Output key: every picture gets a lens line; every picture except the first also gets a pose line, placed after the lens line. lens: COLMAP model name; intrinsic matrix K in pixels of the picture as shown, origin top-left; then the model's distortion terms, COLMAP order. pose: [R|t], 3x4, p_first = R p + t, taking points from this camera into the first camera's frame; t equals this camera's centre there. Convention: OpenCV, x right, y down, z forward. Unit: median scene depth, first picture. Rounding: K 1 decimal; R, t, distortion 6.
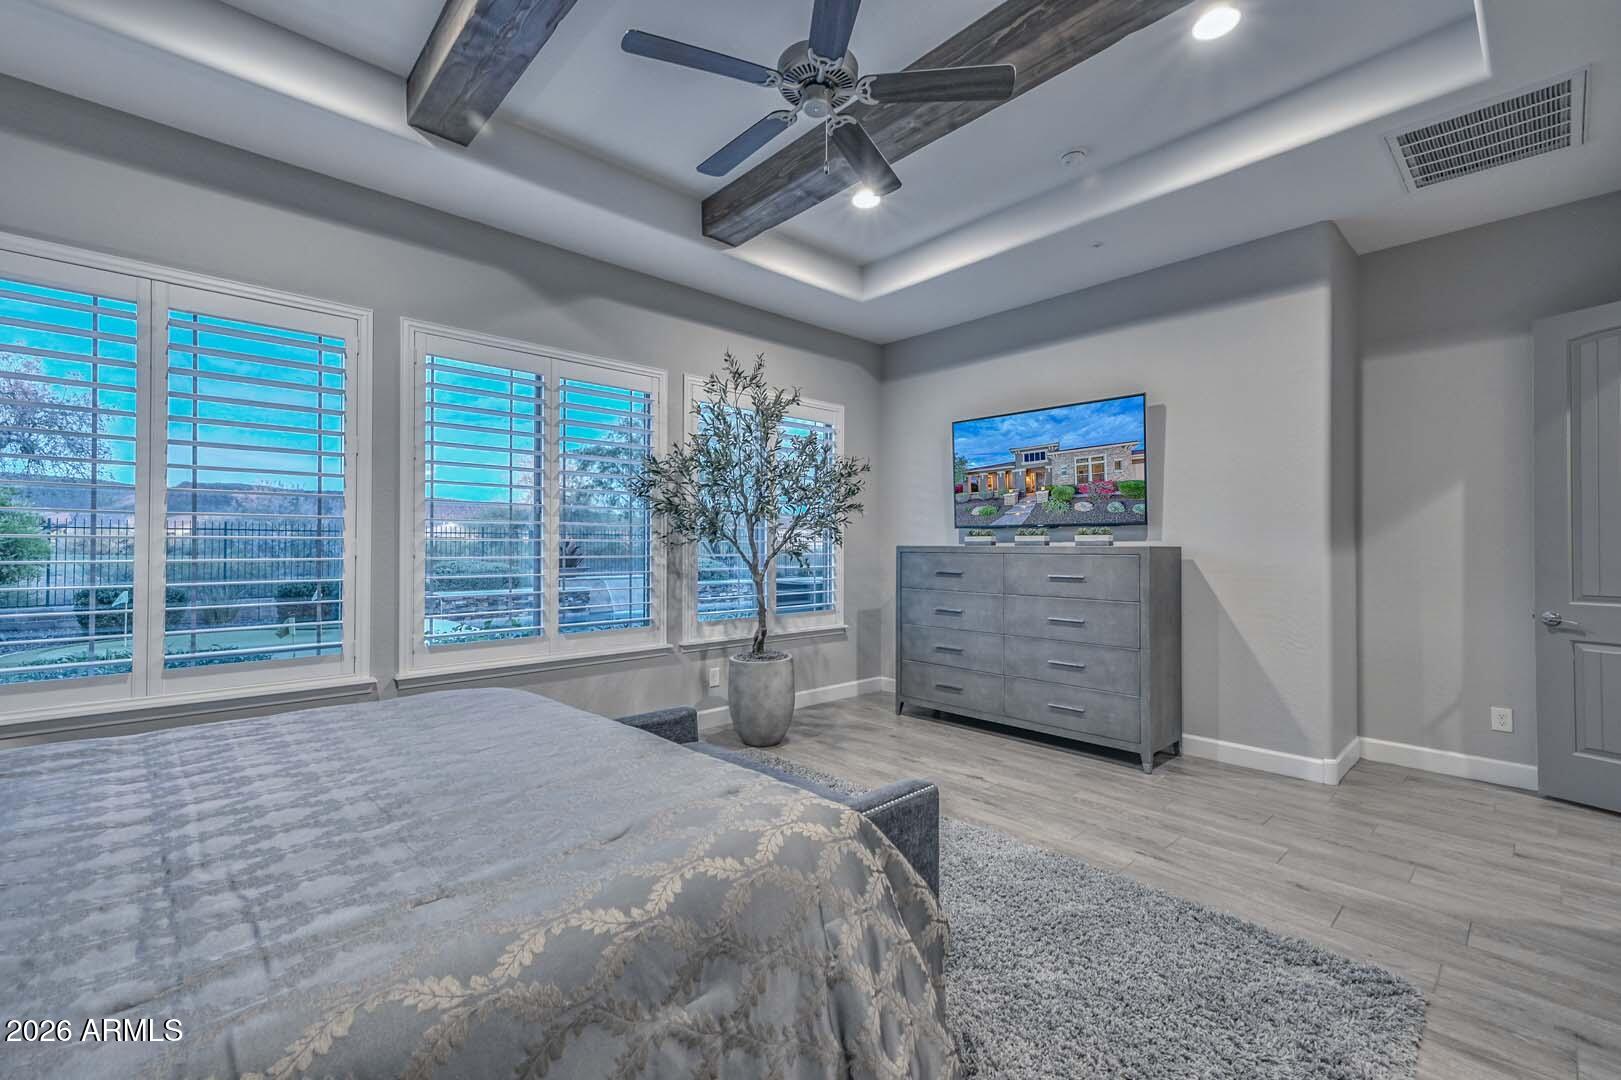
lens RADIAL K [[681.3, 0, 803.2], [0, 681.3, 542.7], [0, 0, 1]] dist [0.018133, 0.000323]
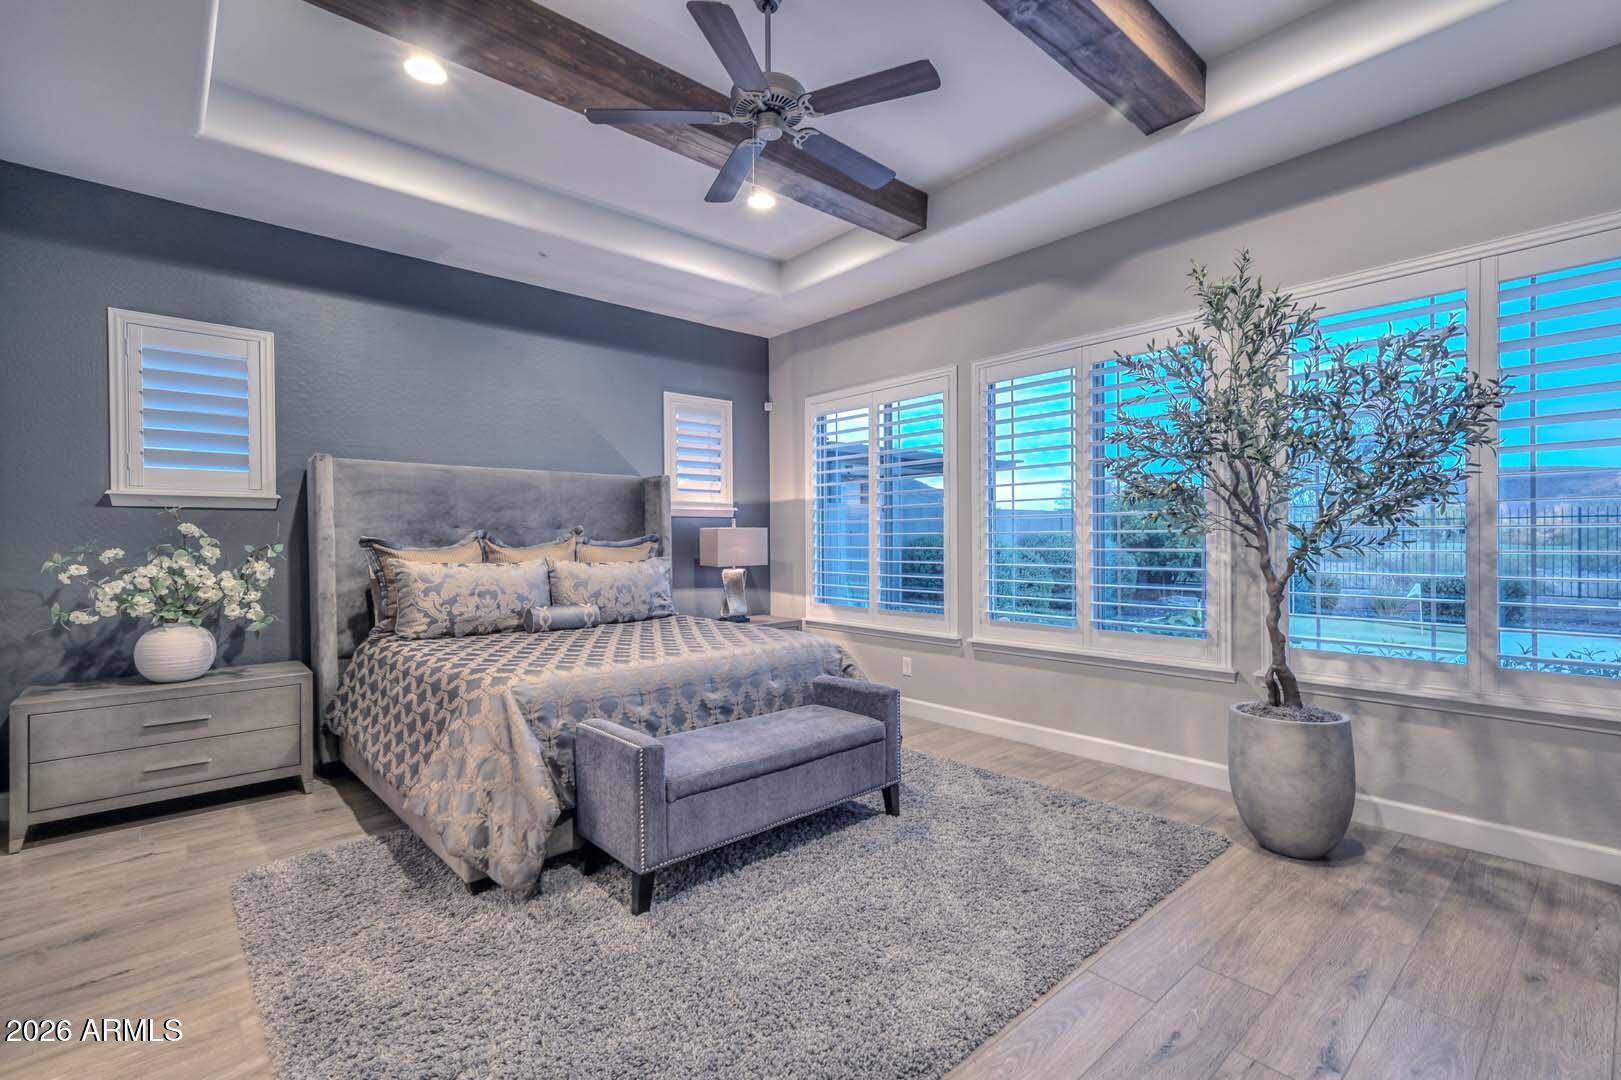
lens RADIAL K [[709.5, 0, 811.1], [0, 709.5, 541.4], [0, 0, 1]] dist [0.014119, 0.000066]
pose [[-0.008930, 0.002379, -0.999957, 0.601115], [0.010434, 0.999943, 0.002285, 0.002967], [0.999906, -0.010413, -0.008954, 0.561540]]
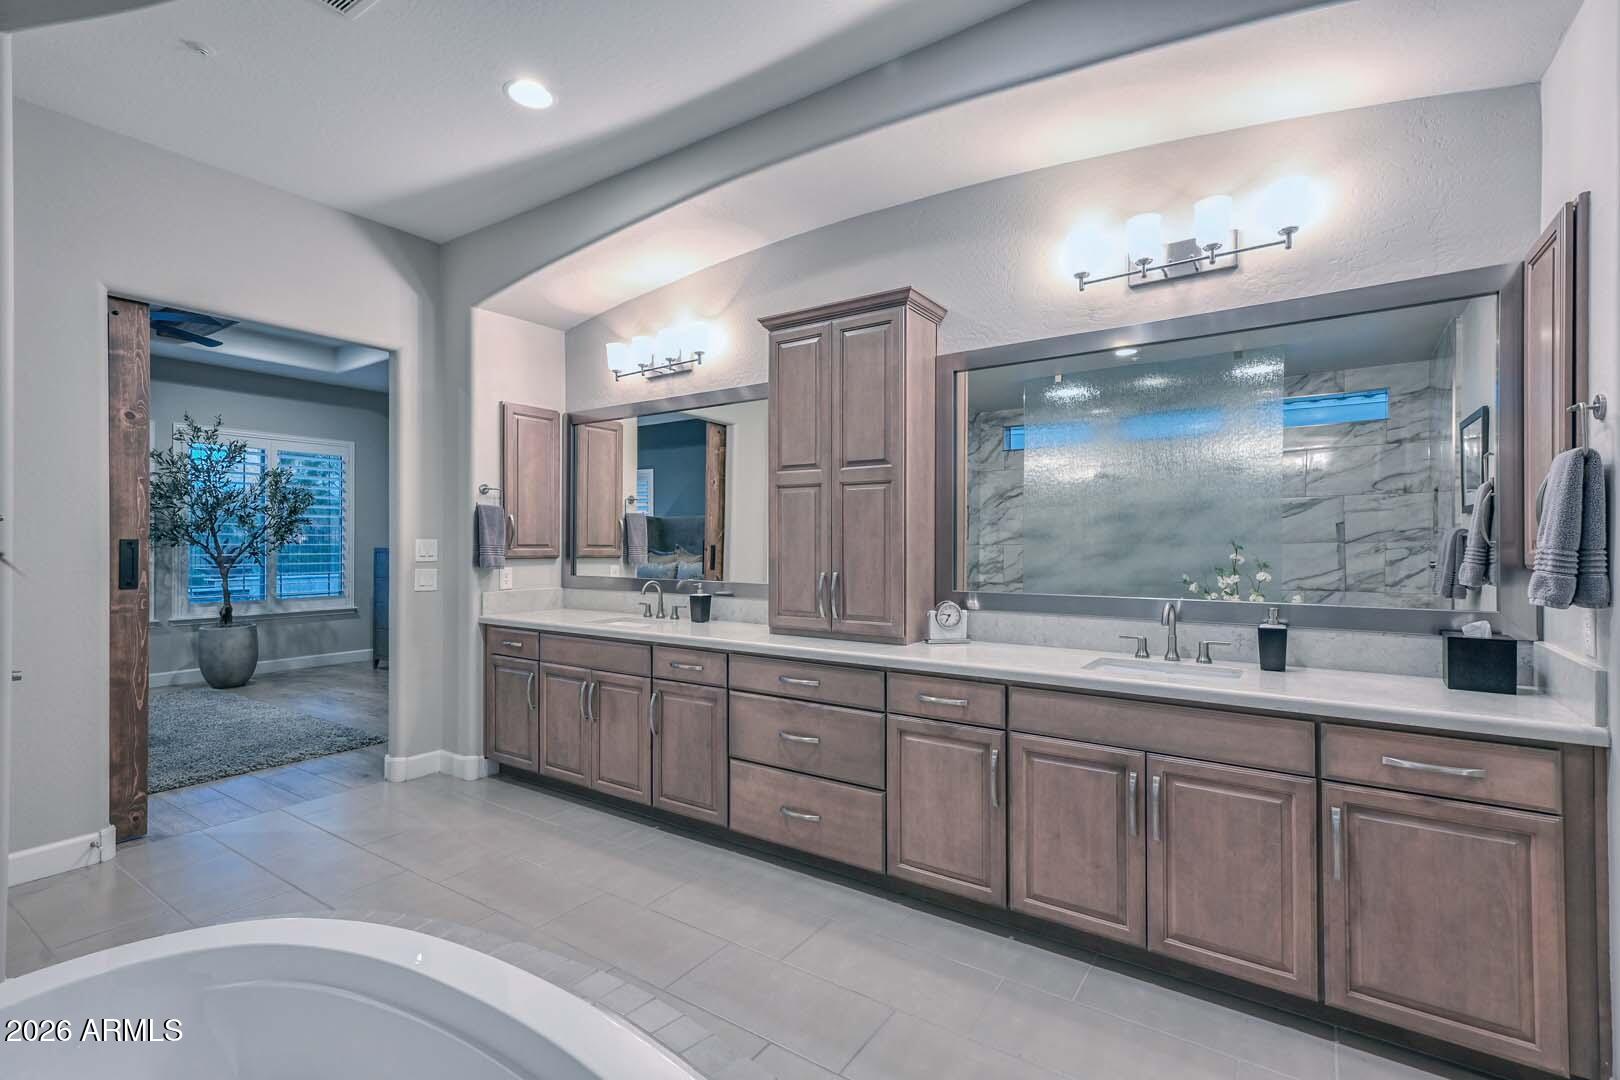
lens RADIAL K [[741.5, 0, 810.0], [0, 741.5, 540.0], [0, 0, 1]] dist [0.015483, -0.000082]
pose [[0.974036, -0.003769, 0.226363, 0.764453], [0.003762, 0.999993, 0.000460, -0.008681], [-0.226363, 0.000404, 0.974043, -0.793460]]
